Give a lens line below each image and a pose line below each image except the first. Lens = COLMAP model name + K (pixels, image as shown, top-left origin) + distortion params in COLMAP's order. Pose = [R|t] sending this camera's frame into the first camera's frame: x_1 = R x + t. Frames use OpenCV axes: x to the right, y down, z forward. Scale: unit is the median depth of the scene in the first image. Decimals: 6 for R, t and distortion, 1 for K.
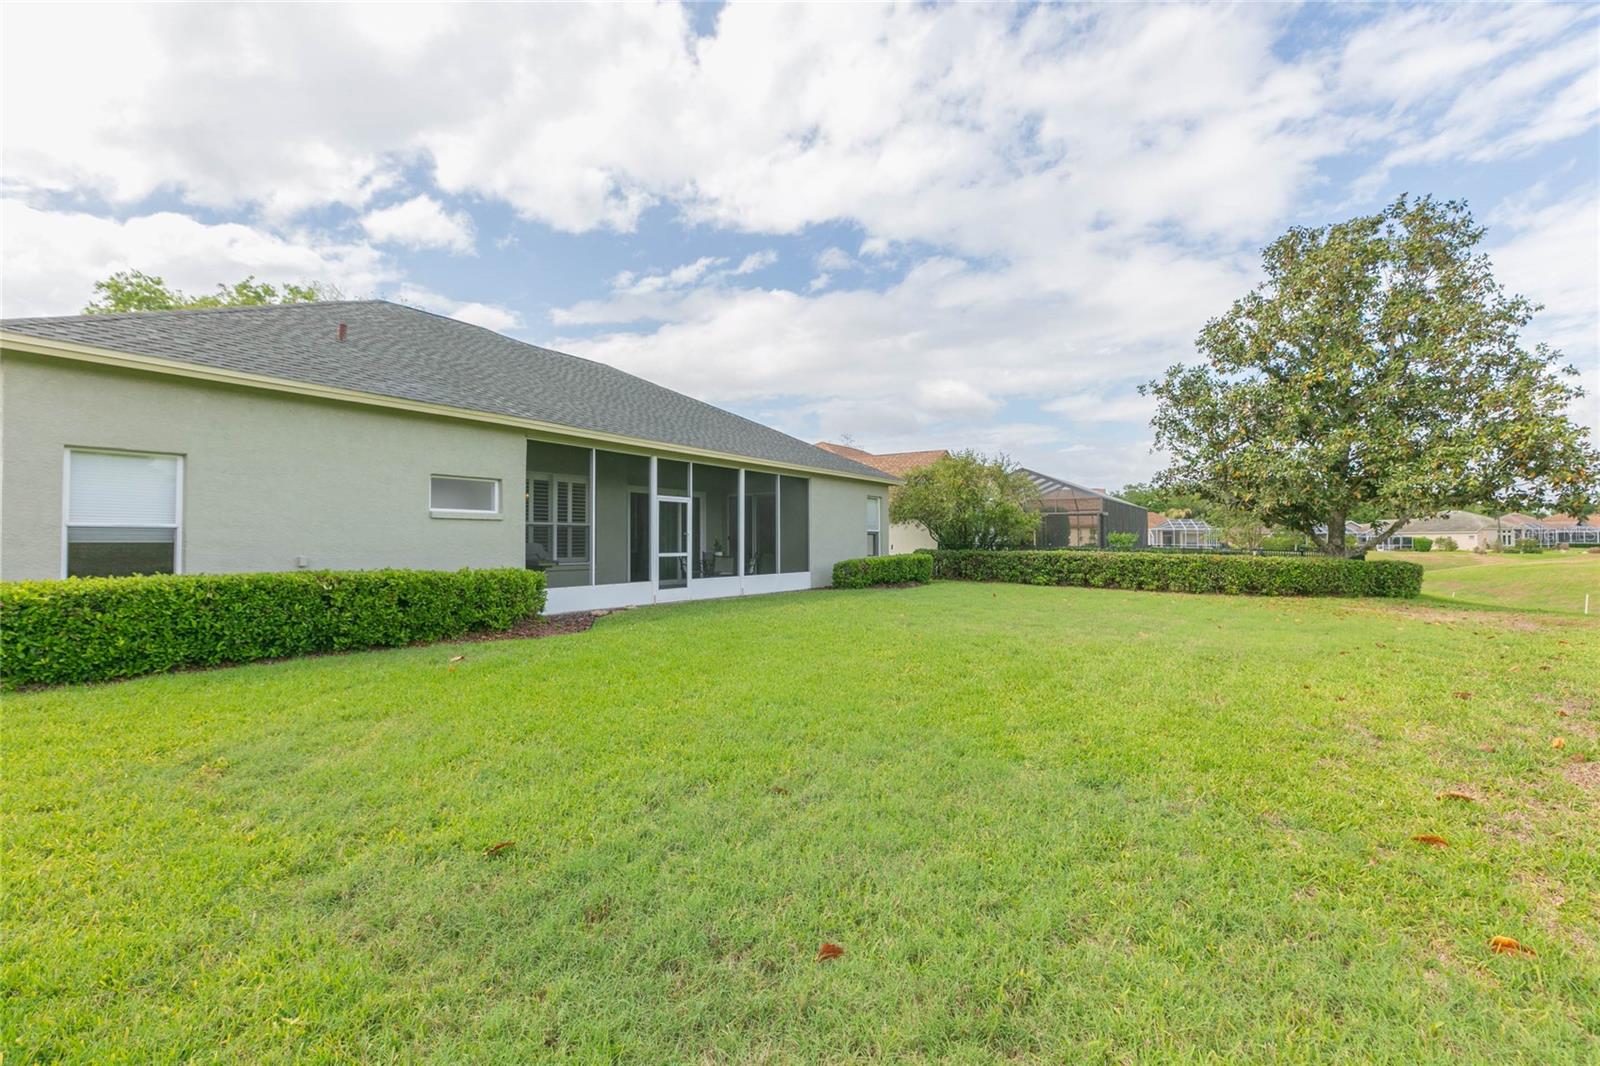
lens RADIAL K [[721.7, 0, 798.1], [0, 721.7, 539.0], [0, 0, 1]] dist [0.004982, -0.000399]
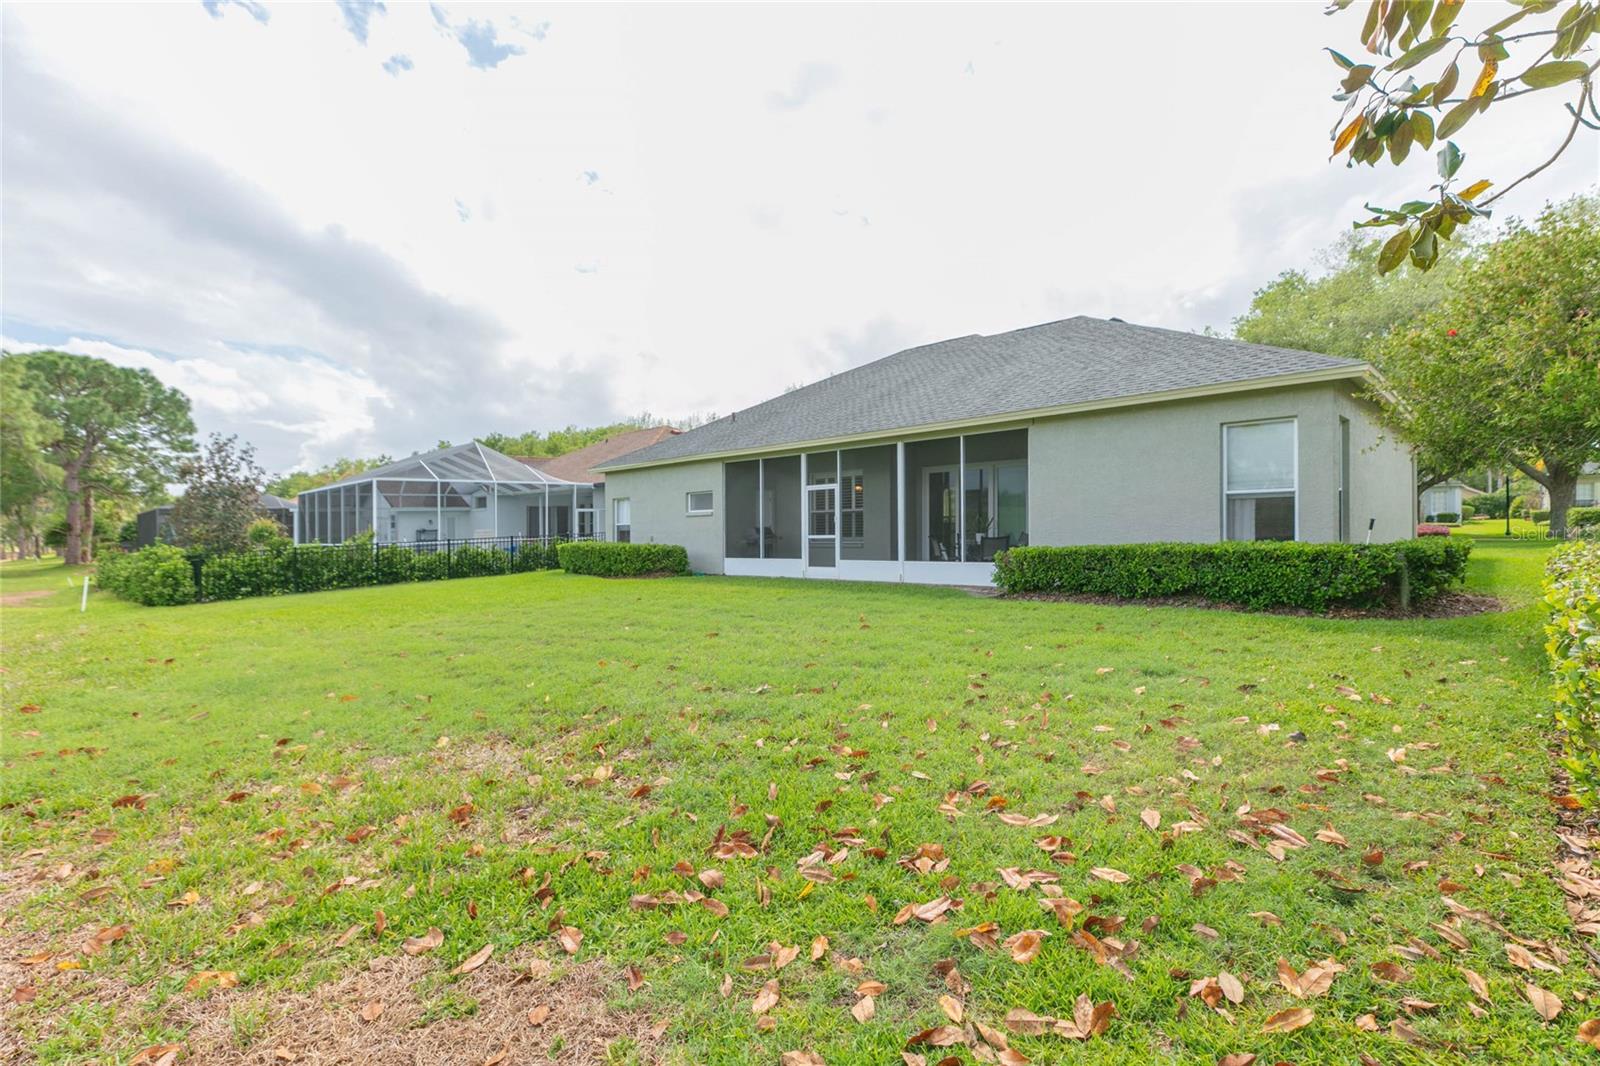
lens RADIAL K [[721.7, 0, 797.2], [0, 721.7, 526.7], [0, 0, 1]] dist [0.004982, -0.000399]
pose [[-0.162607, 0.013391, -0.986600, 0.927289], [0.038159, 0.999245, 0.007274, -0.003545], [0.985953, -0.036465, -0.162995, 1.127629]]
